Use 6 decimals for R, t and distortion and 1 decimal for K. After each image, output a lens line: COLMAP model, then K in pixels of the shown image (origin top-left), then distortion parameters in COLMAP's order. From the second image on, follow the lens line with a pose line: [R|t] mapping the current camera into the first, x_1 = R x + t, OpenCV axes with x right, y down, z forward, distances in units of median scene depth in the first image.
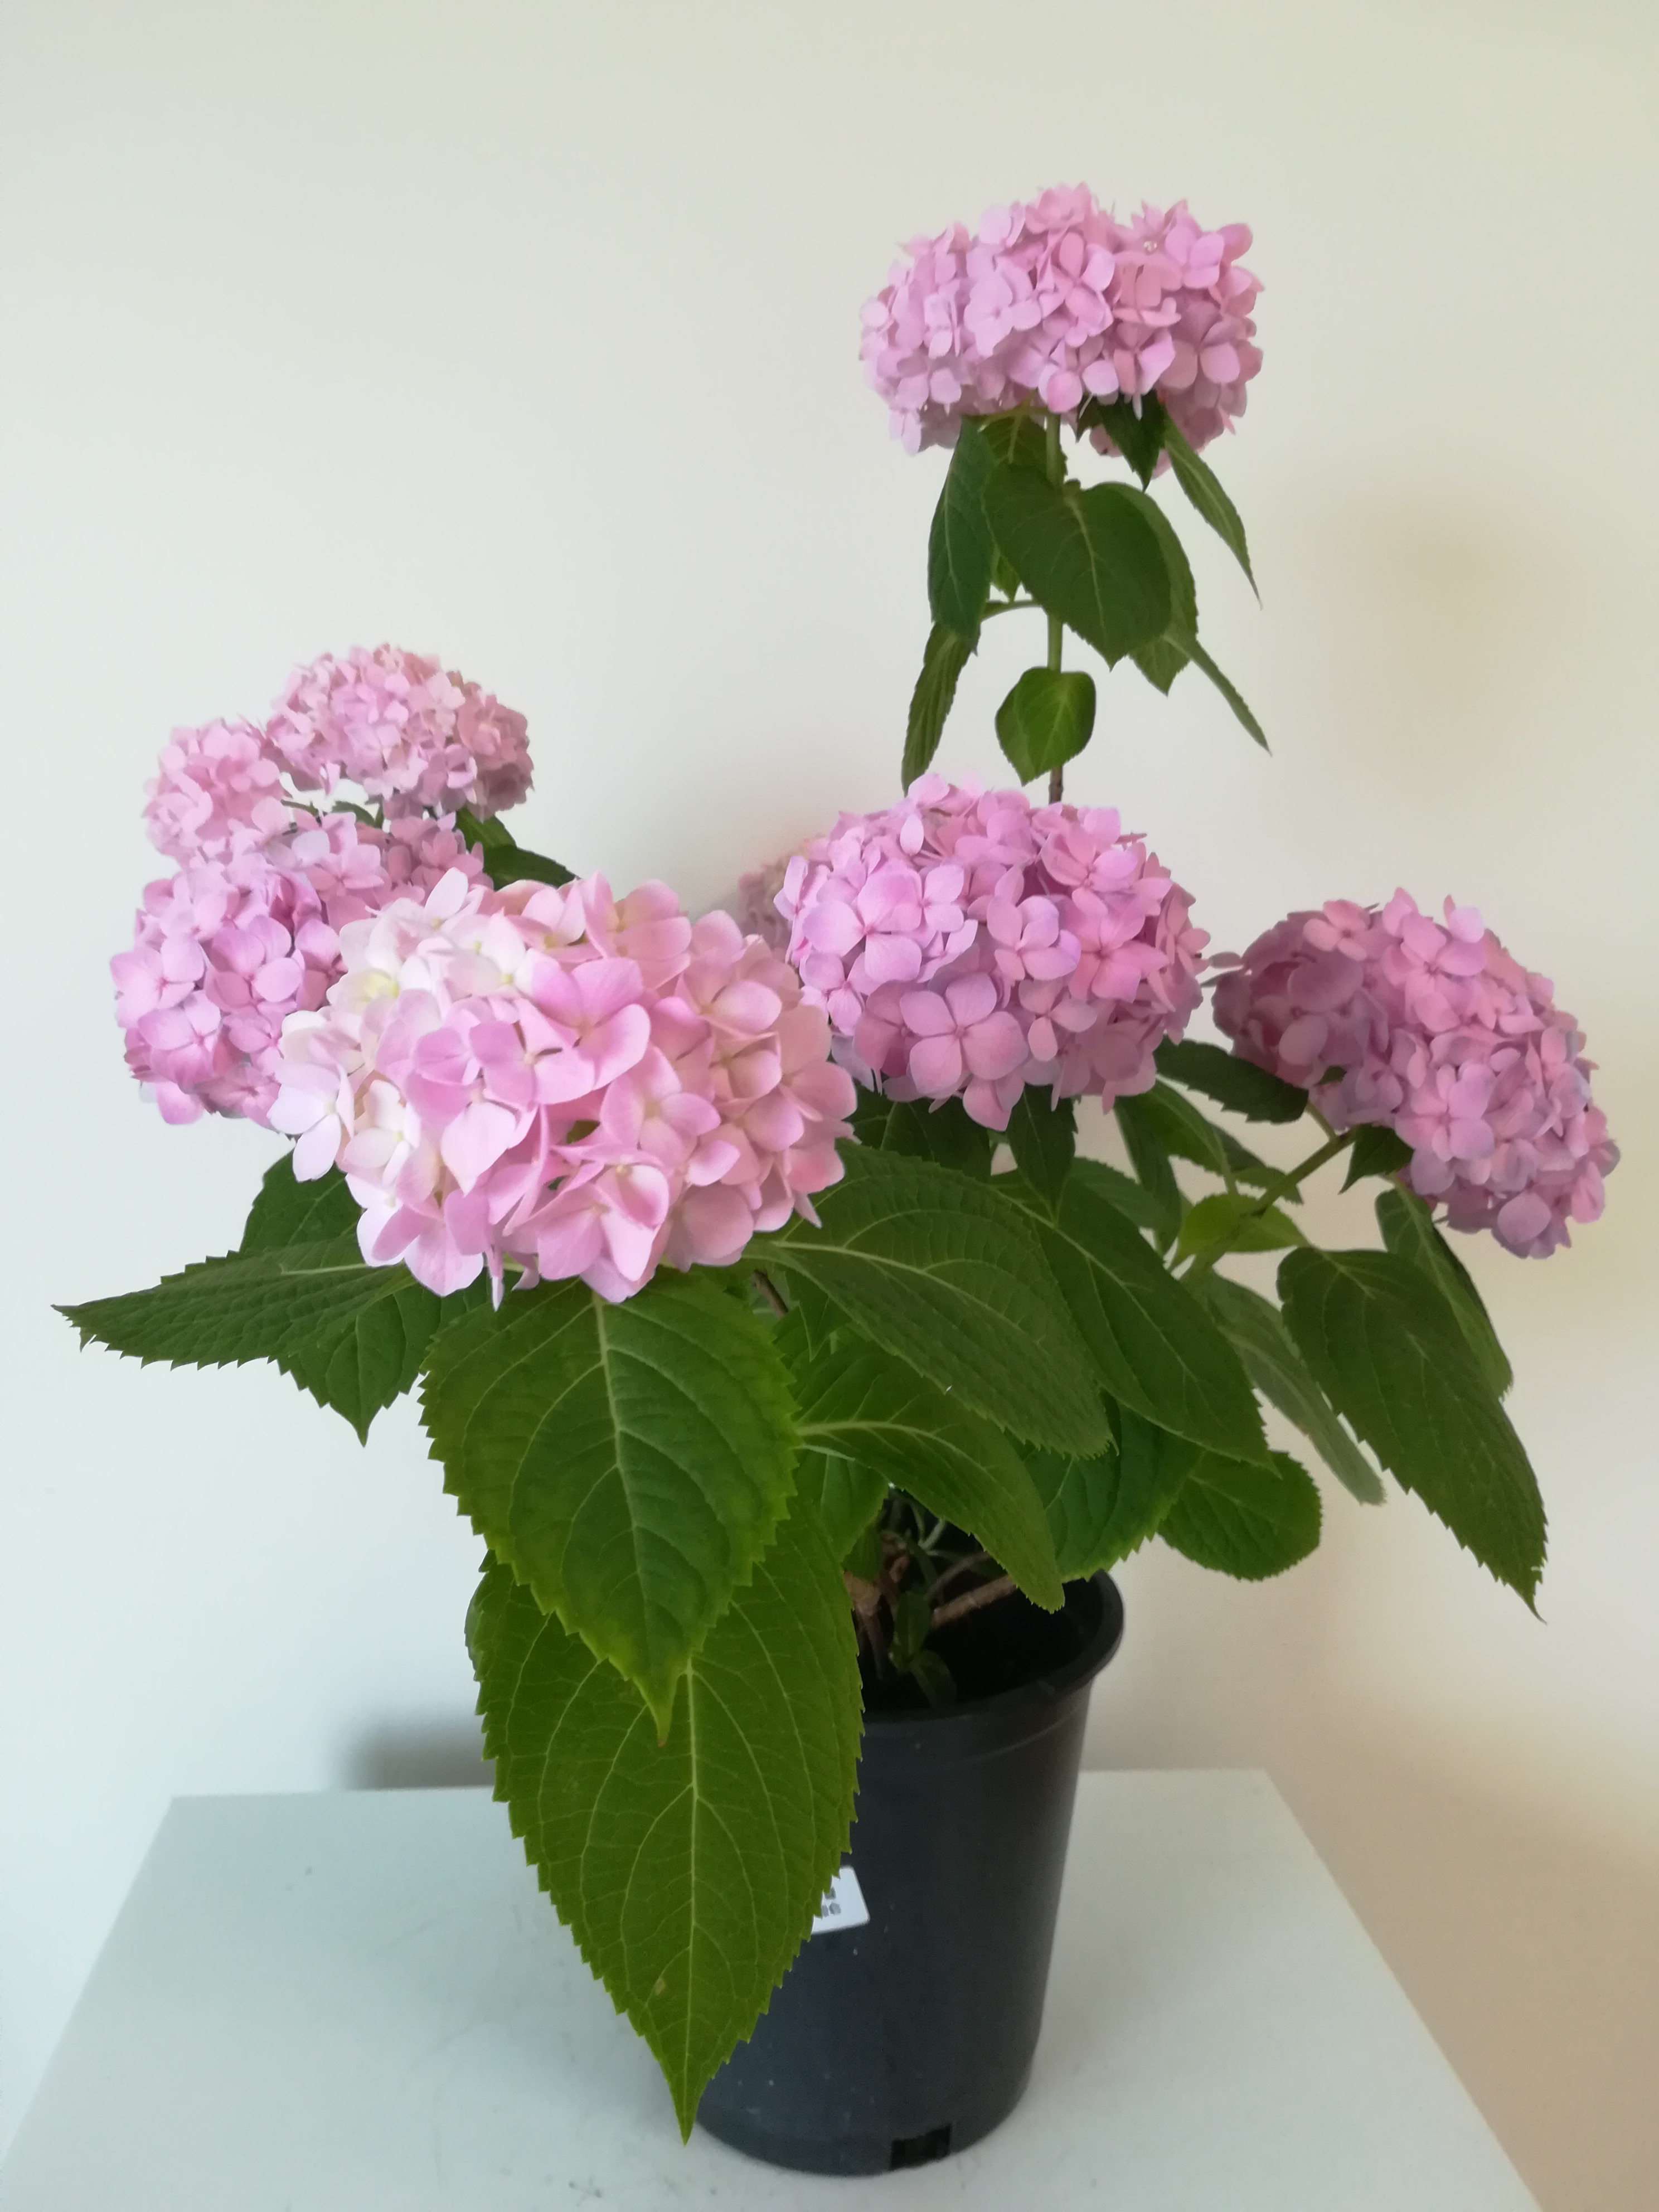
lens RADIAL K [[1746.7, 0, 830.0], [0, 1746.7, 1104.8], [0, 0, 1]] dist [0.049171, -0.105228]
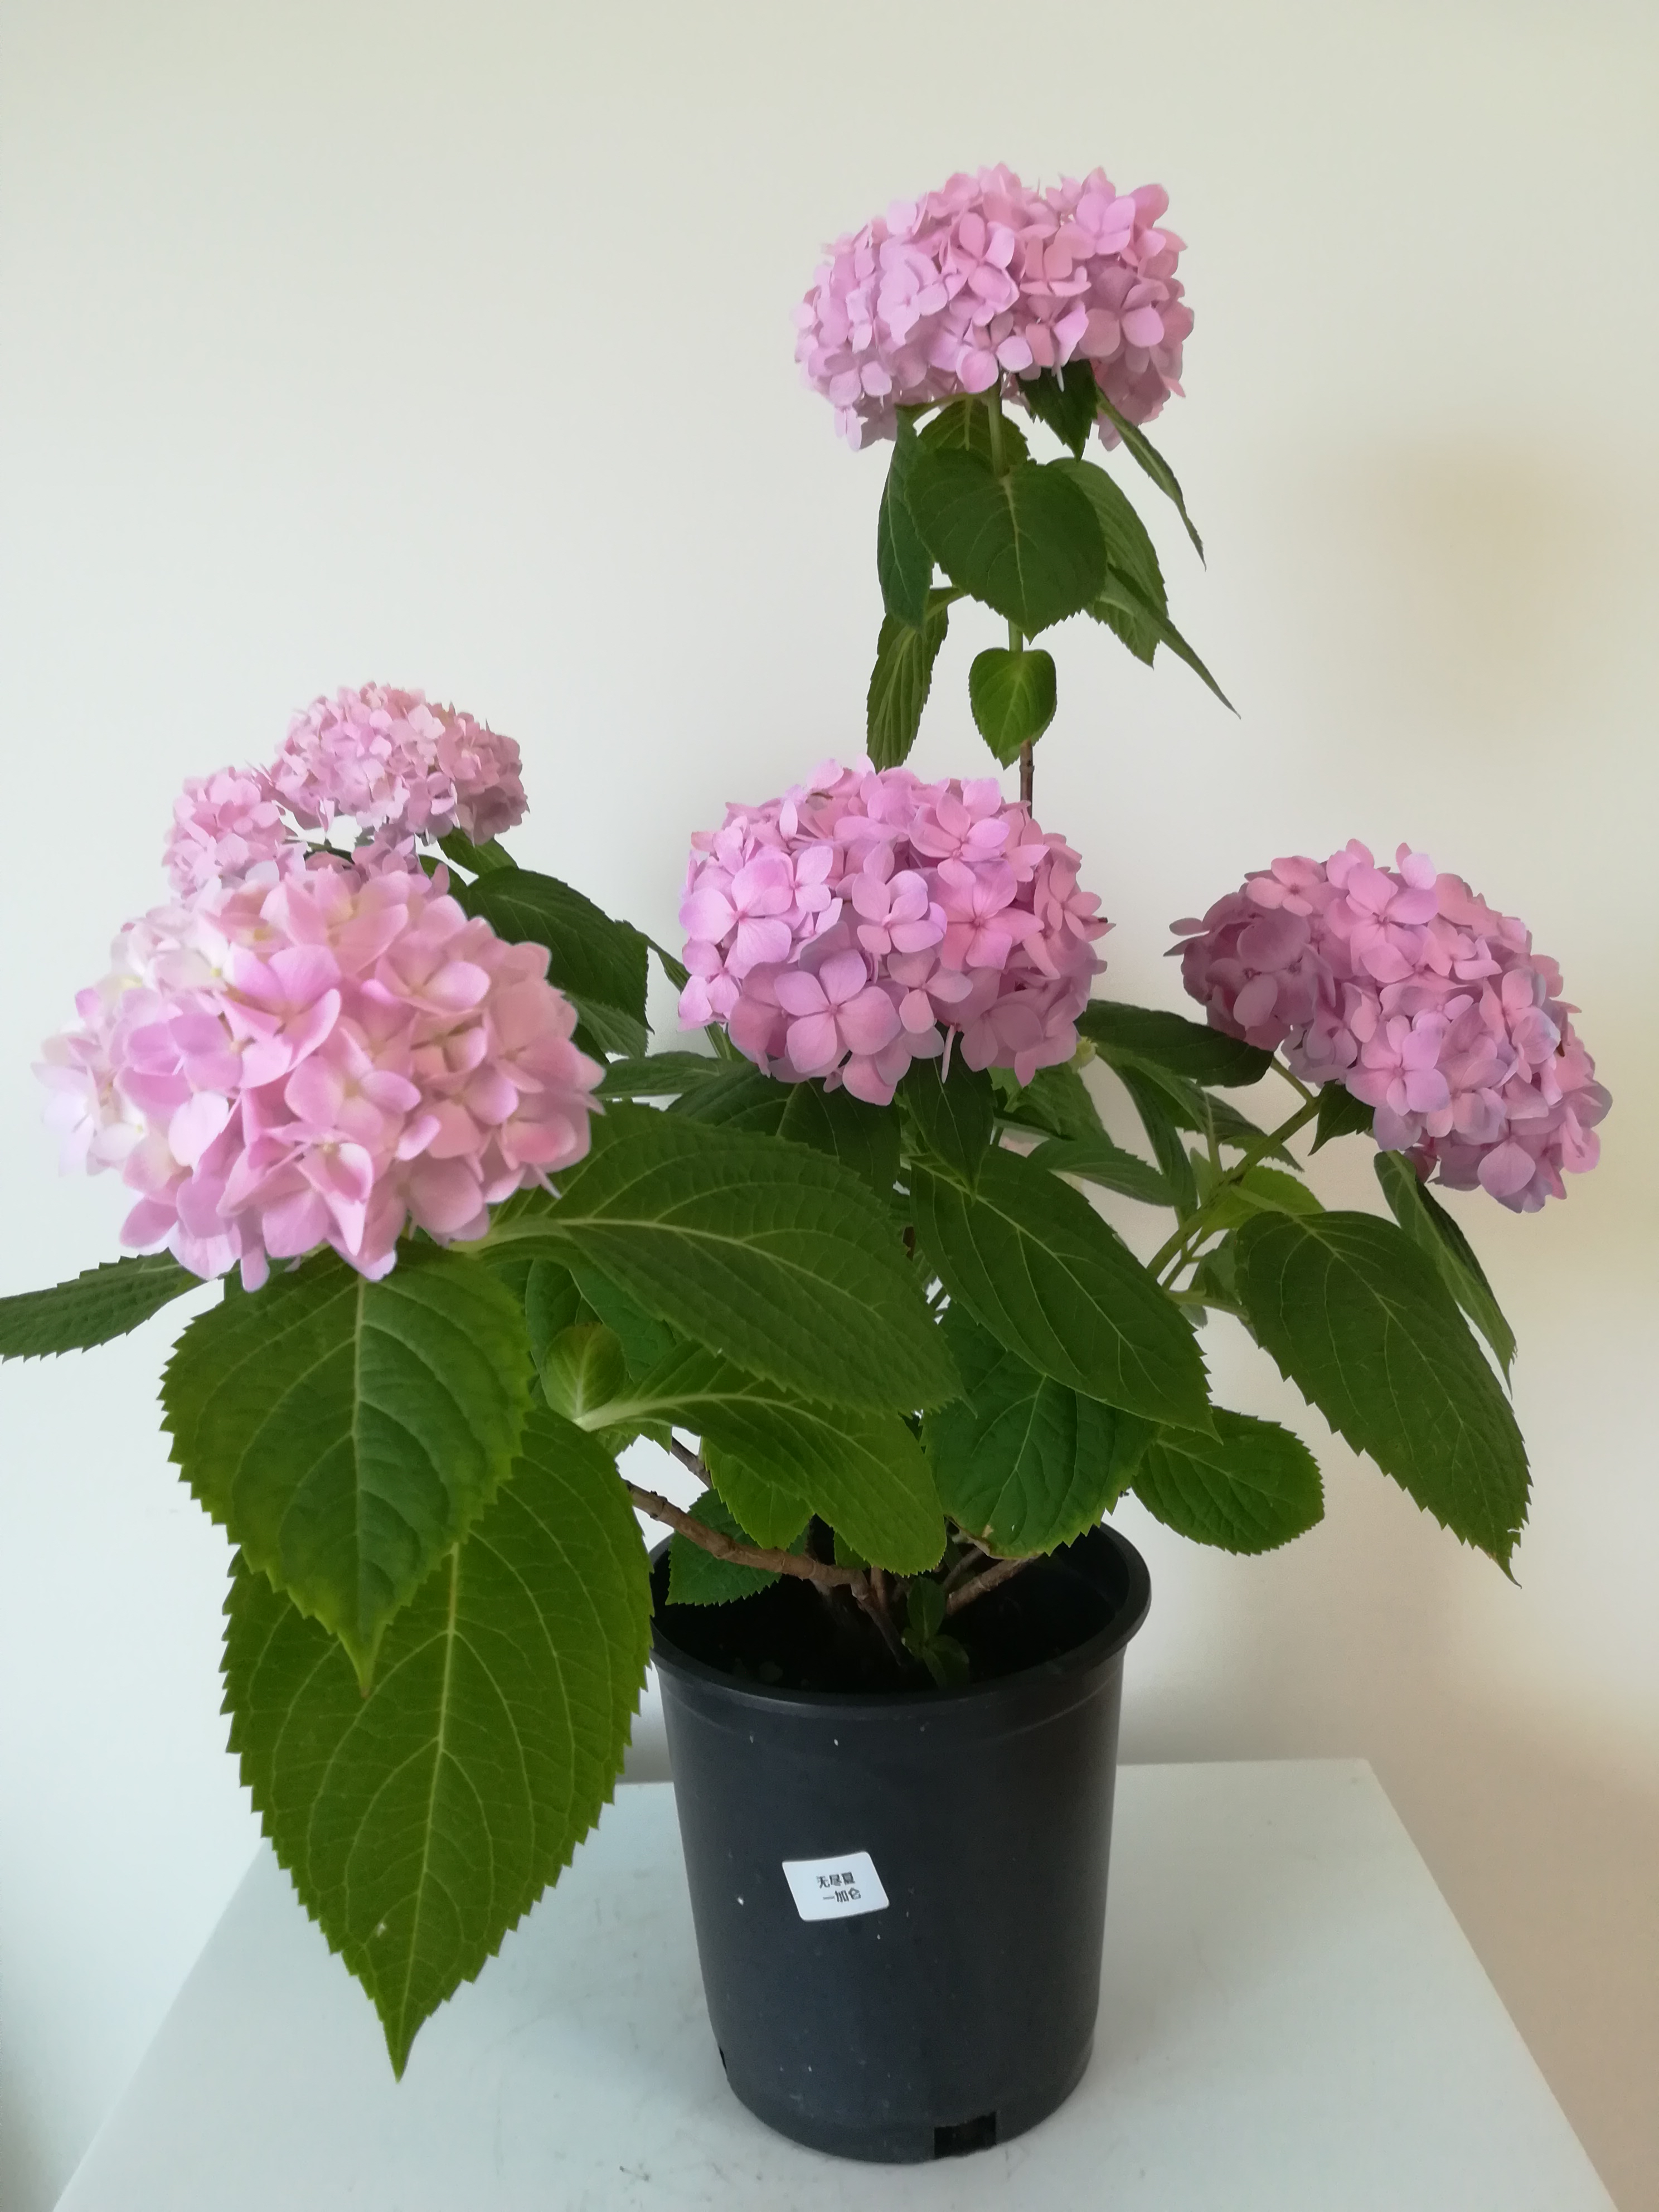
lens RADIAL K [[1738.6, 0, 829.5], [0, 1738.6, 1106.0], [0, 0, 1]] dist [0.044621, -0.083537]
pose [[0.991181, -0.058165, -0.119066, 0.150433], [0.057121, 0.998293, -0.012159, 0.020751], [0.119570, 0.005251, 0.992812, 0.001123]]
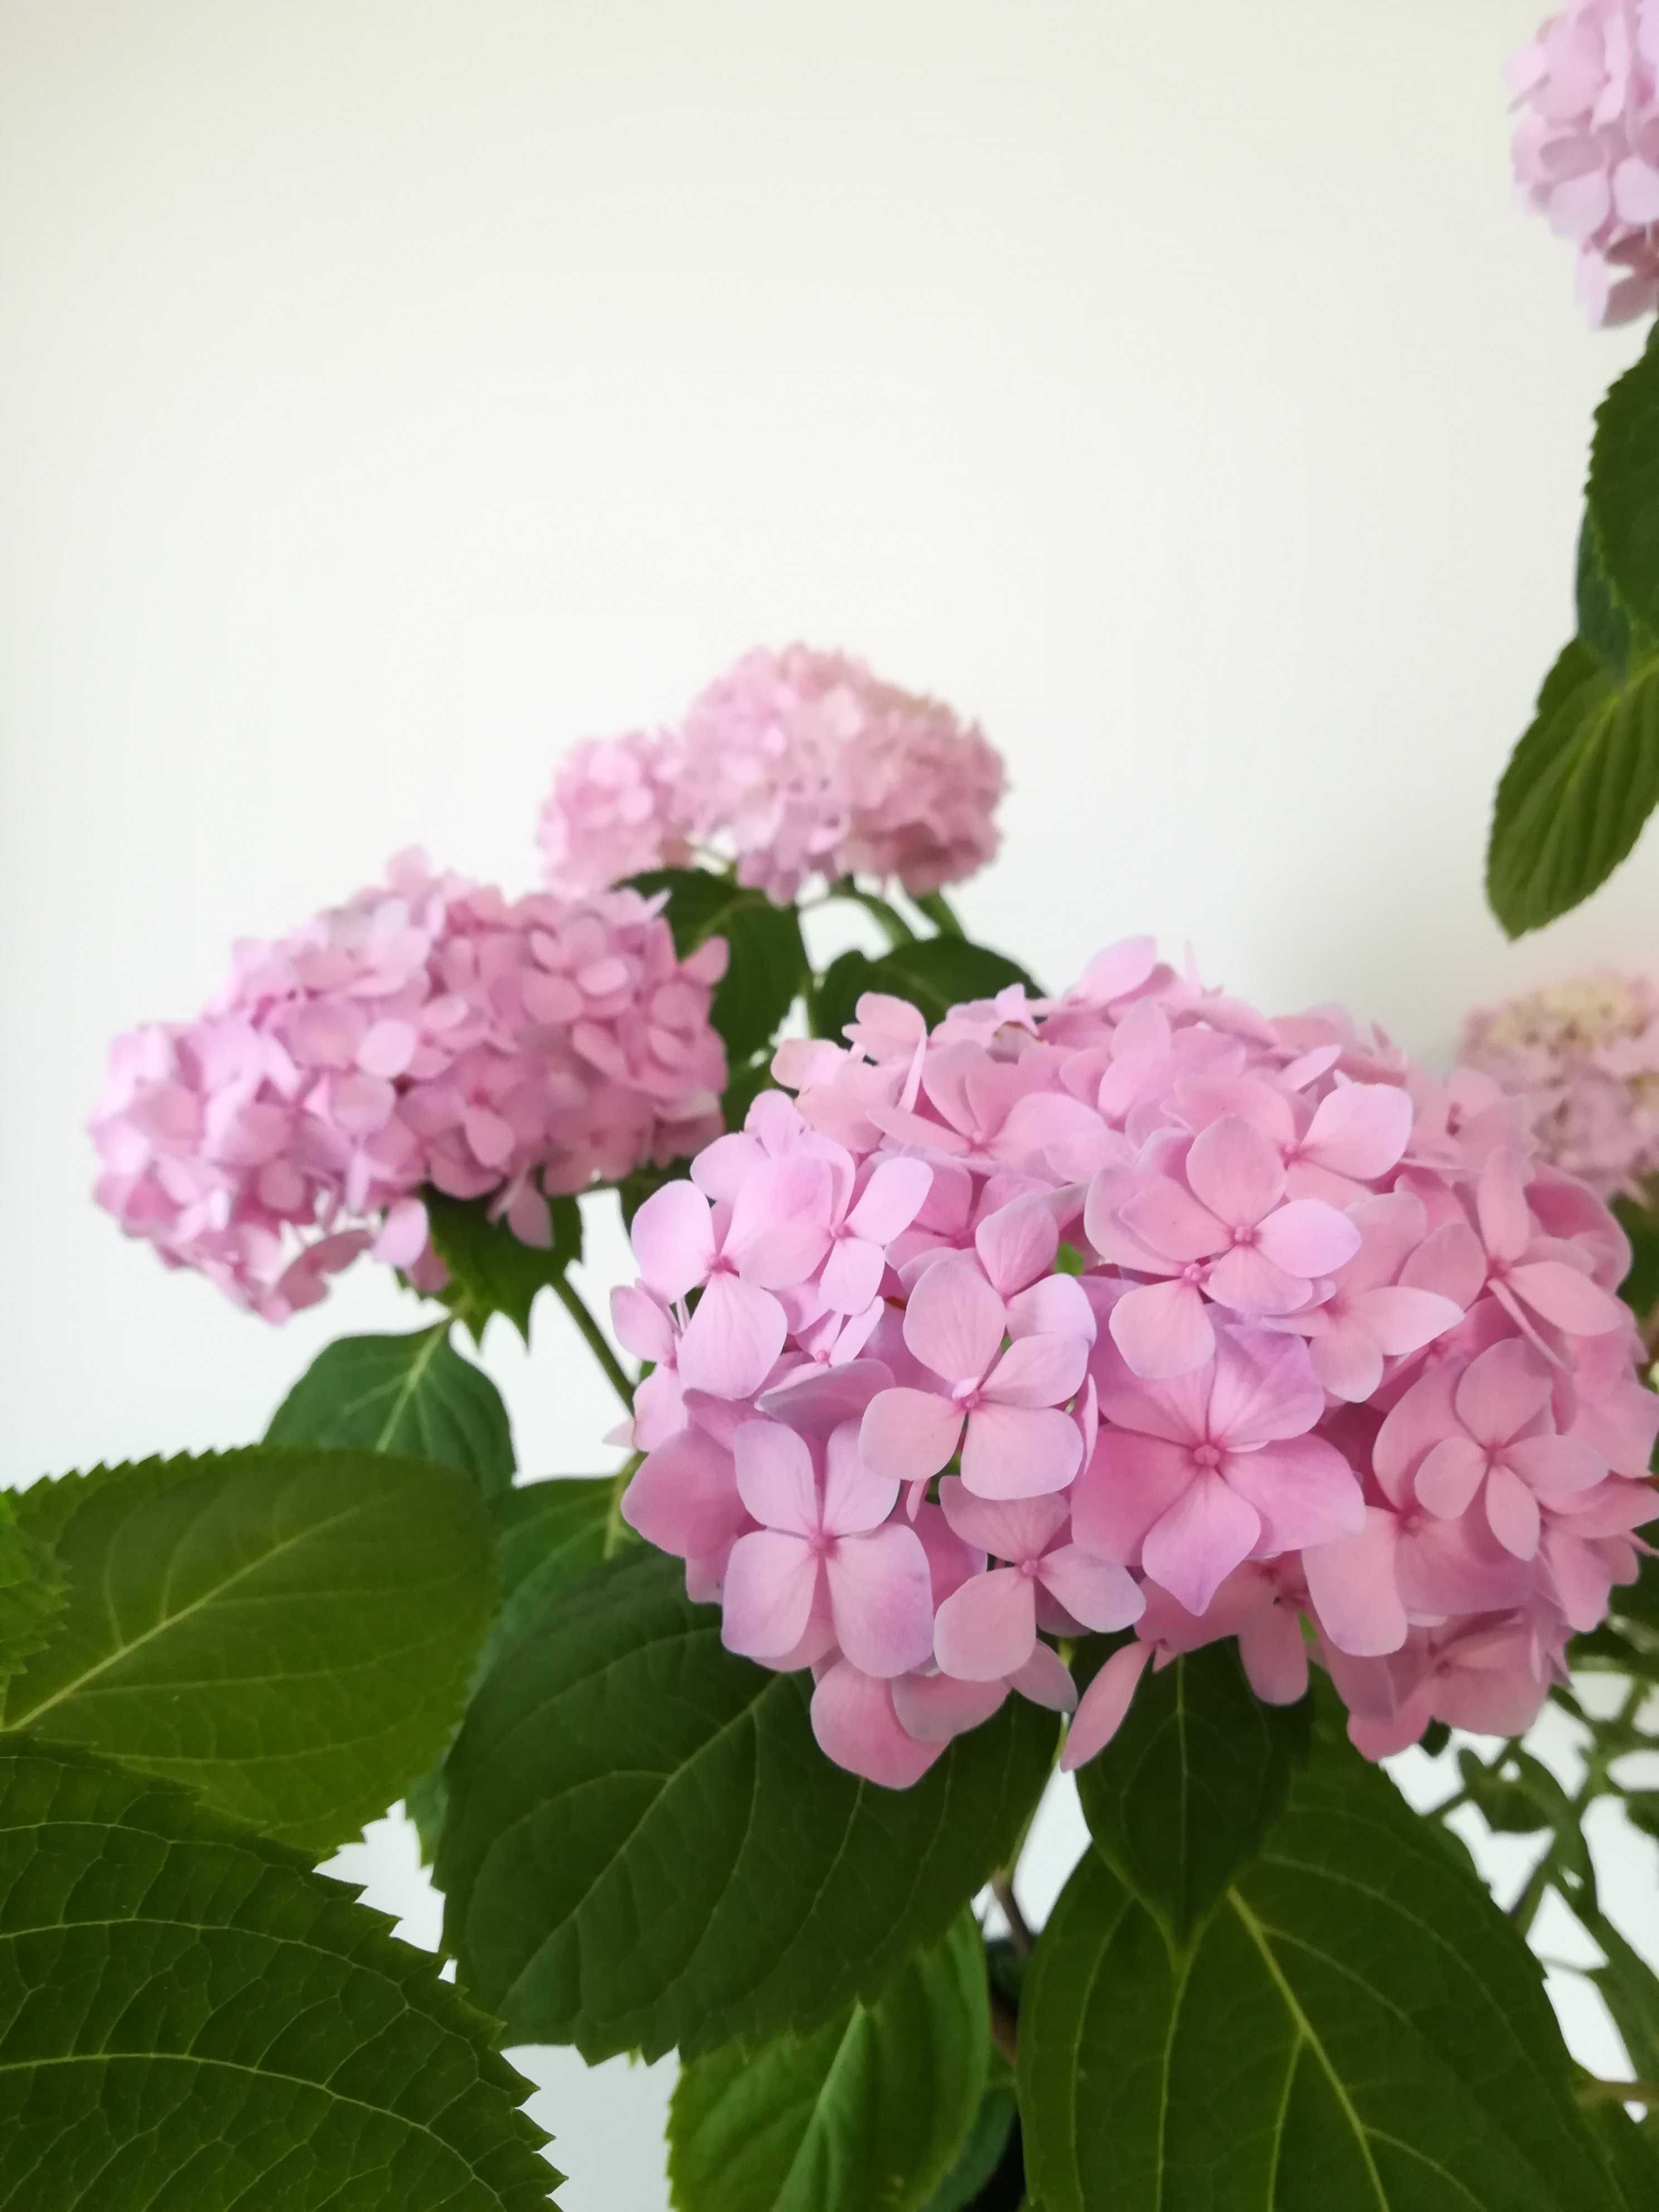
lens RADIAL K [[1746.7, 0, 830.0], [0, 1746.7, 1104.8], [0, 0, 1]] dist [0.049171, -0.105228]
pose [[0.798925, 0.185445, -0.572127, 0.244542], [-0.190540, 0.980318, 0.051681, -0.137197], [0.570451, 0.067724, 0.818535, 0.506886]]
